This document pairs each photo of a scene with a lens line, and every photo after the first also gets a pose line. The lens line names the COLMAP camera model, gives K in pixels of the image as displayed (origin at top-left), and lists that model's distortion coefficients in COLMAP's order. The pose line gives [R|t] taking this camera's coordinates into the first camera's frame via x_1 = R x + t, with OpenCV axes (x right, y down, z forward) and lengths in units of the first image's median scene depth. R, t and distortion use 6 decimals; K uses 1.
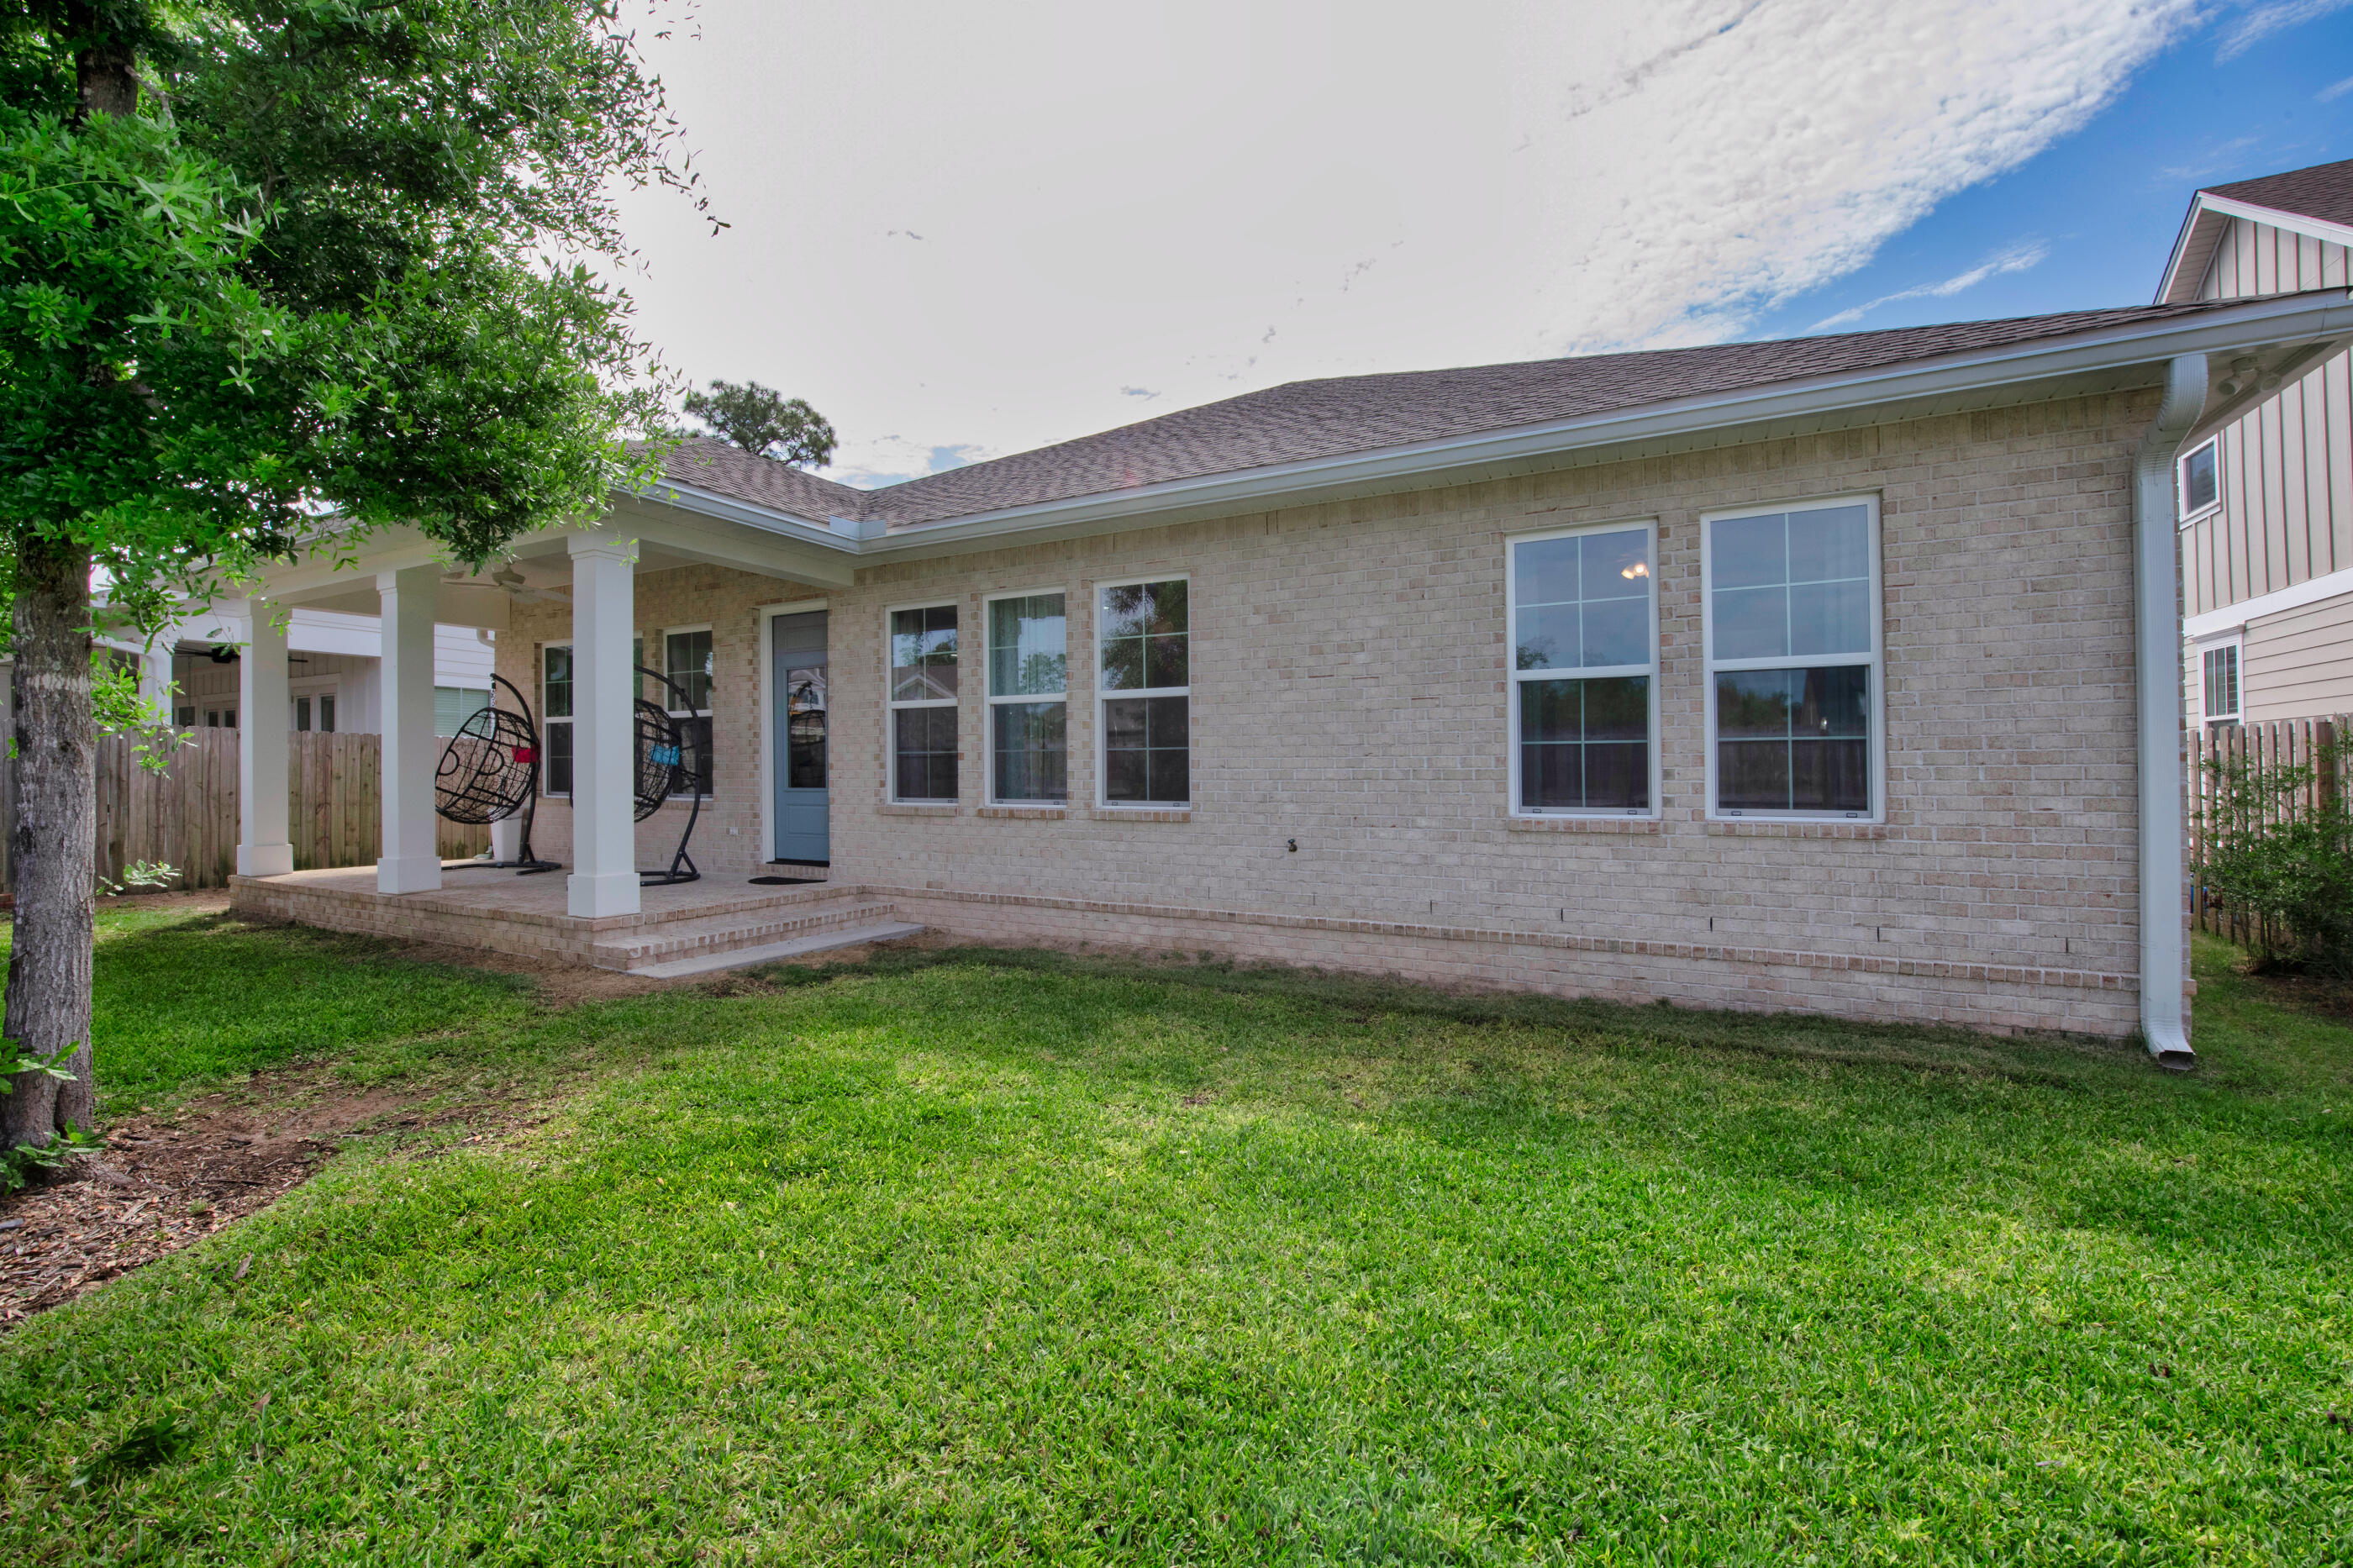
lens RADIAL K [[949.4, 0, 1163.0], [0, 949.4, 788.1], [0, 0, 1]] dist [-0.013327, 0.000009]
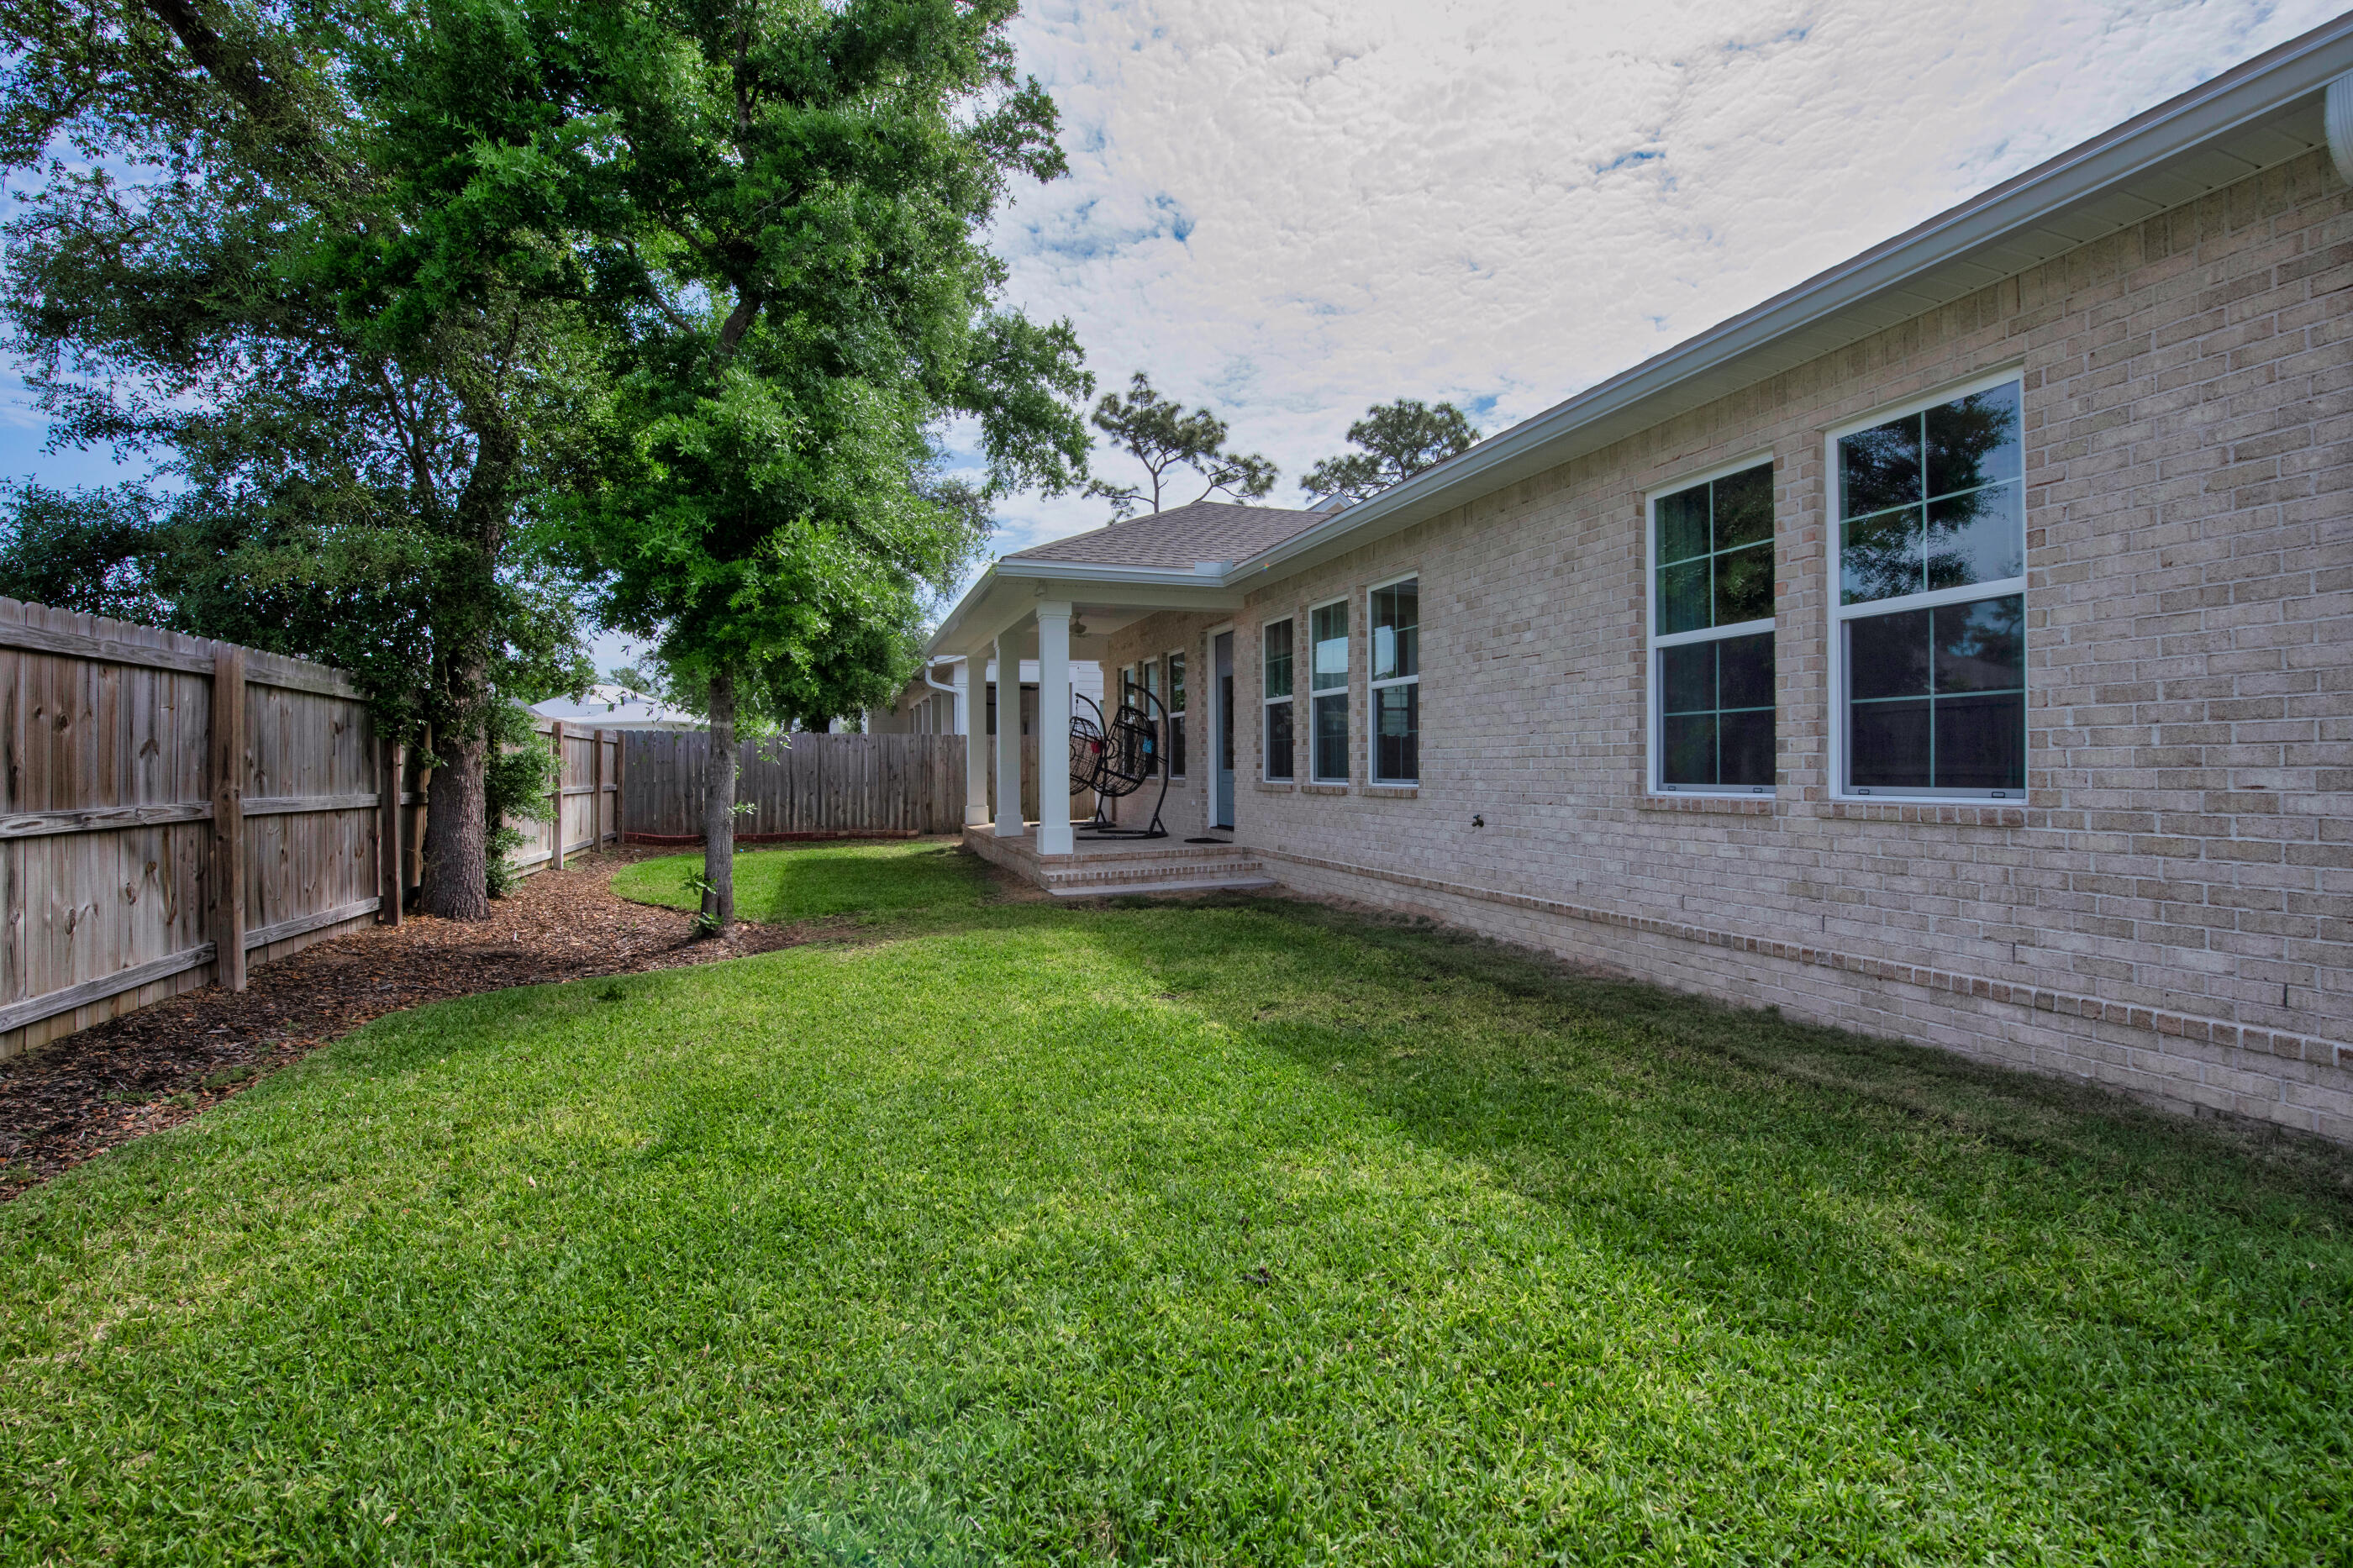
lens RADIAL K [[949.4, 0, 1157.6], [0, 949.4, 775.3], [0, 0, 1]] dist [-0.013327, 0.000009]
pose [[0.734646, -0.004003, -0.678439, 0.588560], [0.007994, 0.999964, 0.002757, 0.004423], [0.678404, -0.007449, 0.734652, -0.009461]]
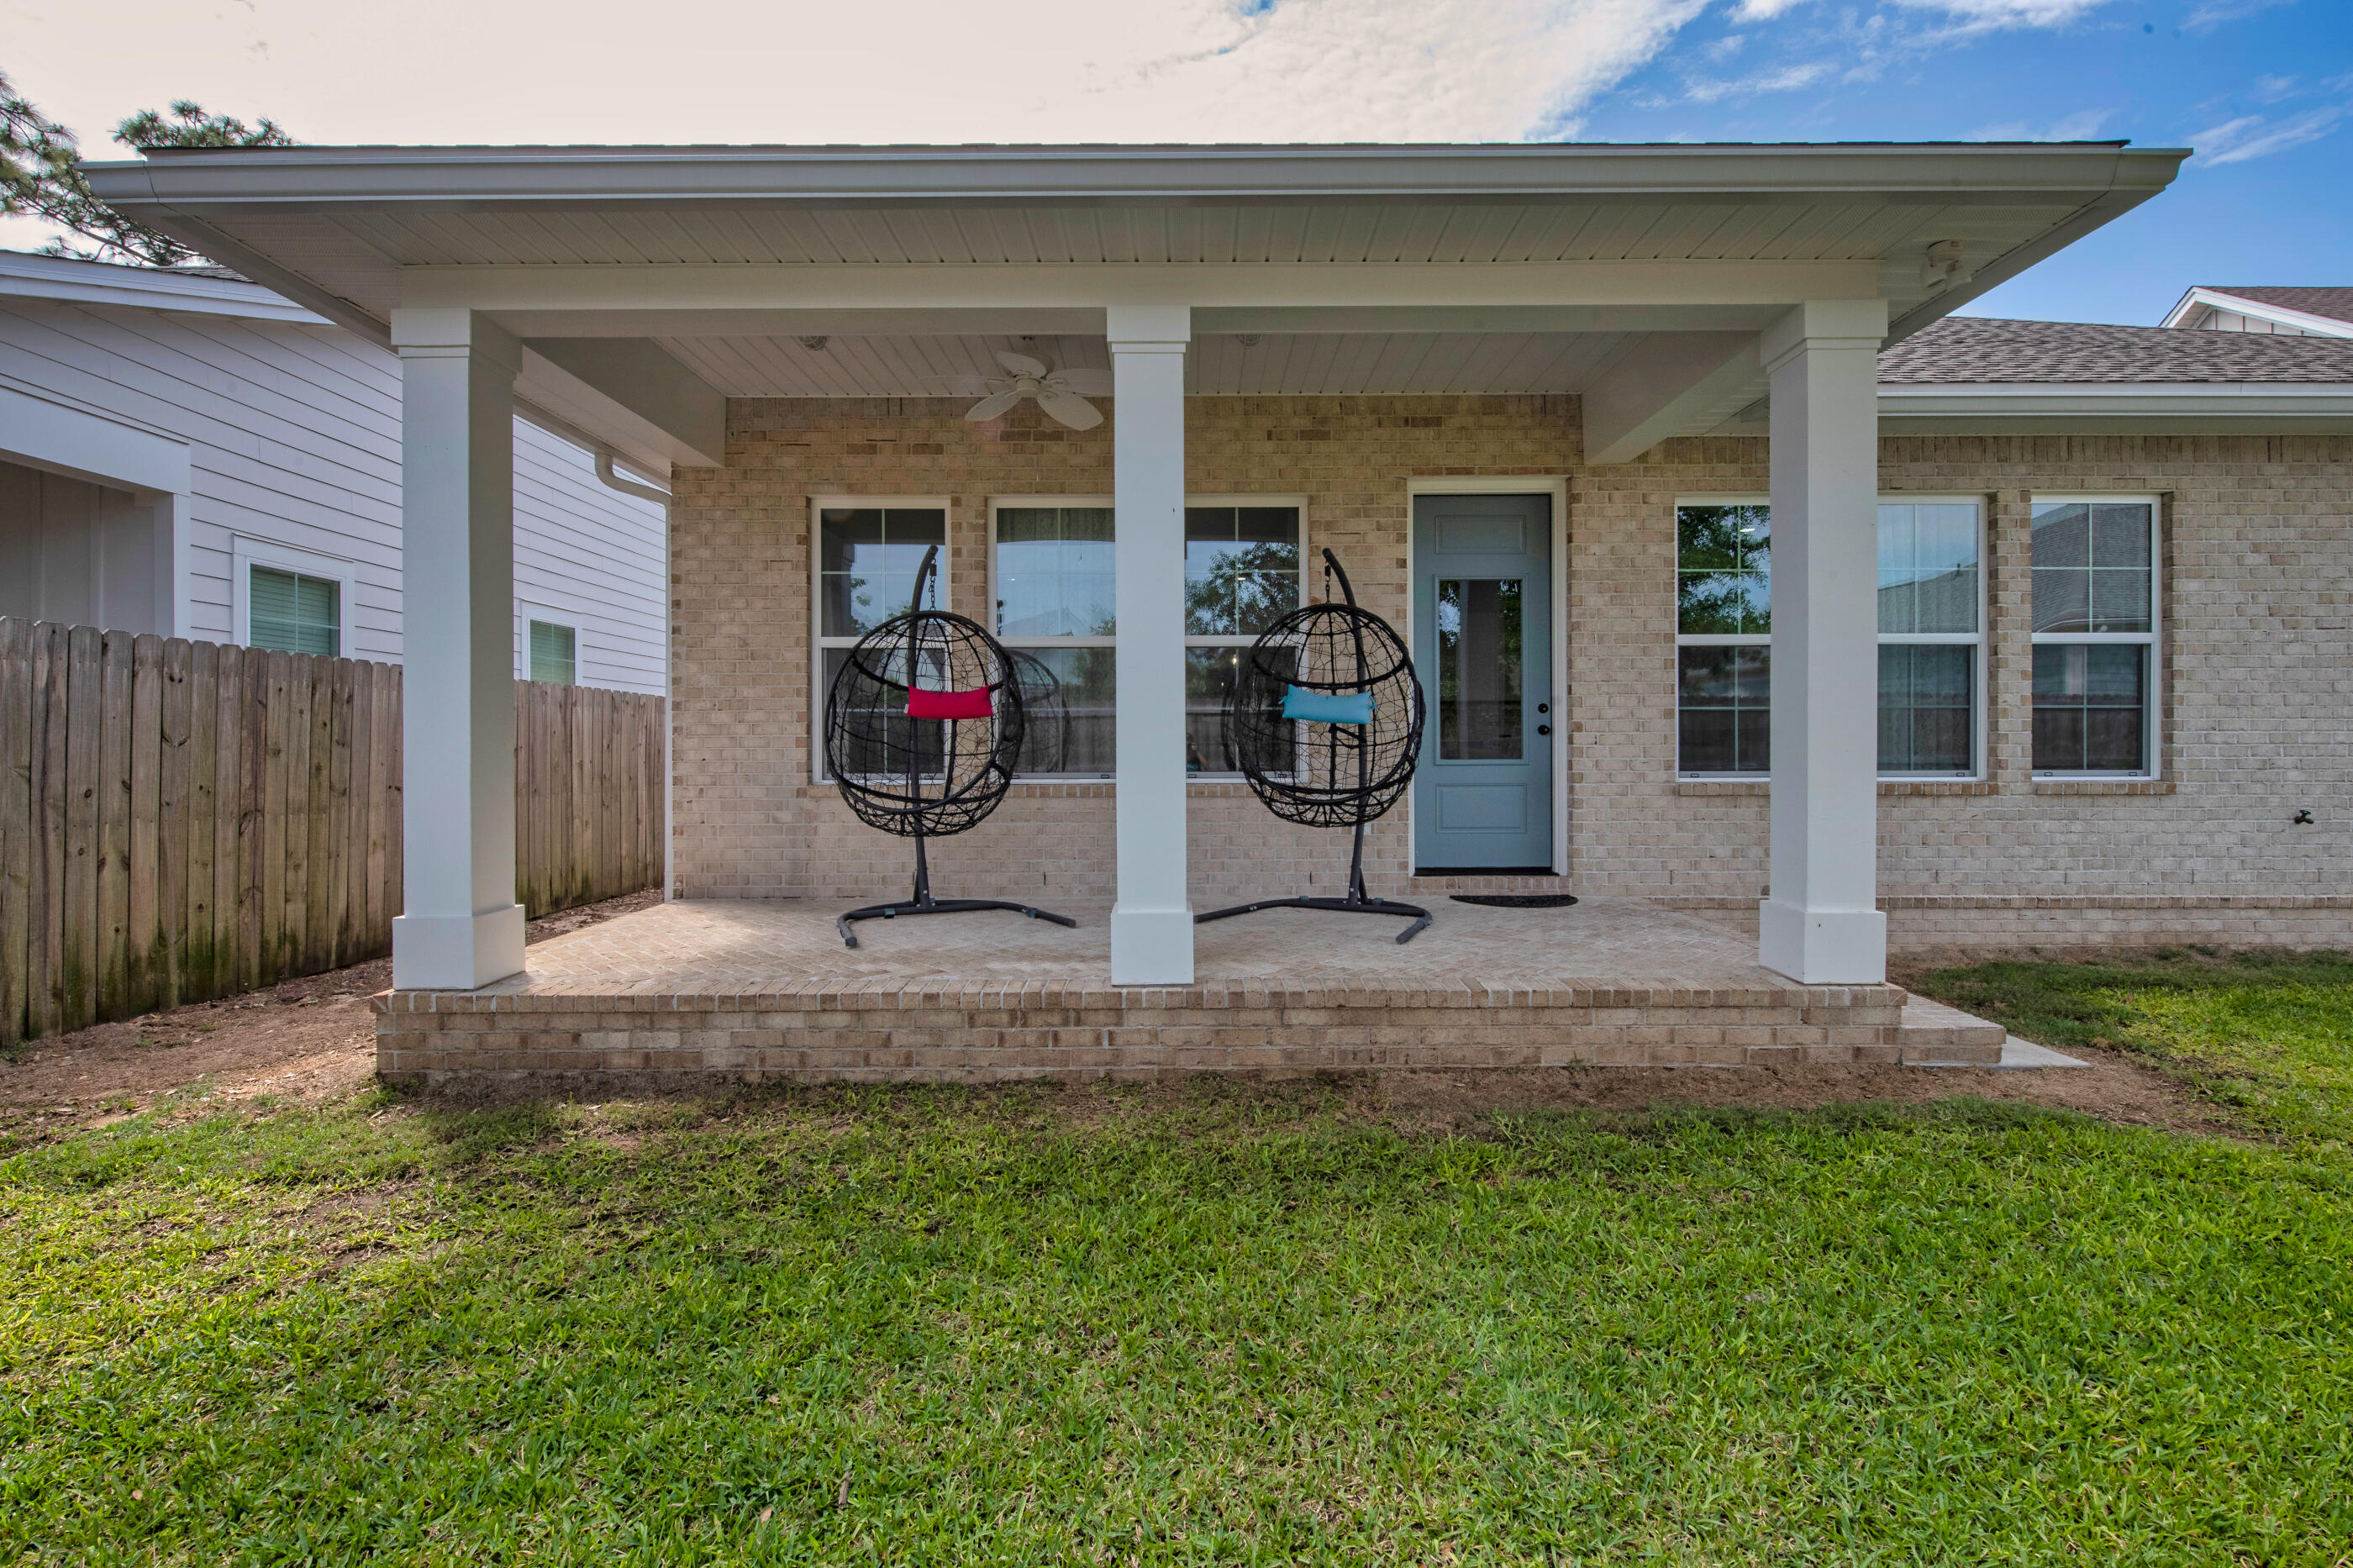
lens RADIAL K [[990.4, 0, 1176.6], [0, 990.4, 772.2], [0, 0, 1]] dist [0.007135, -0.000092]
pose [[0.884575, -0.016187, 0.466116, -1.245036], [0.008209, 0.999783, 0.019142, -0.008383], [-0.466325, -0.013106, 0.884516, 0.669085]]
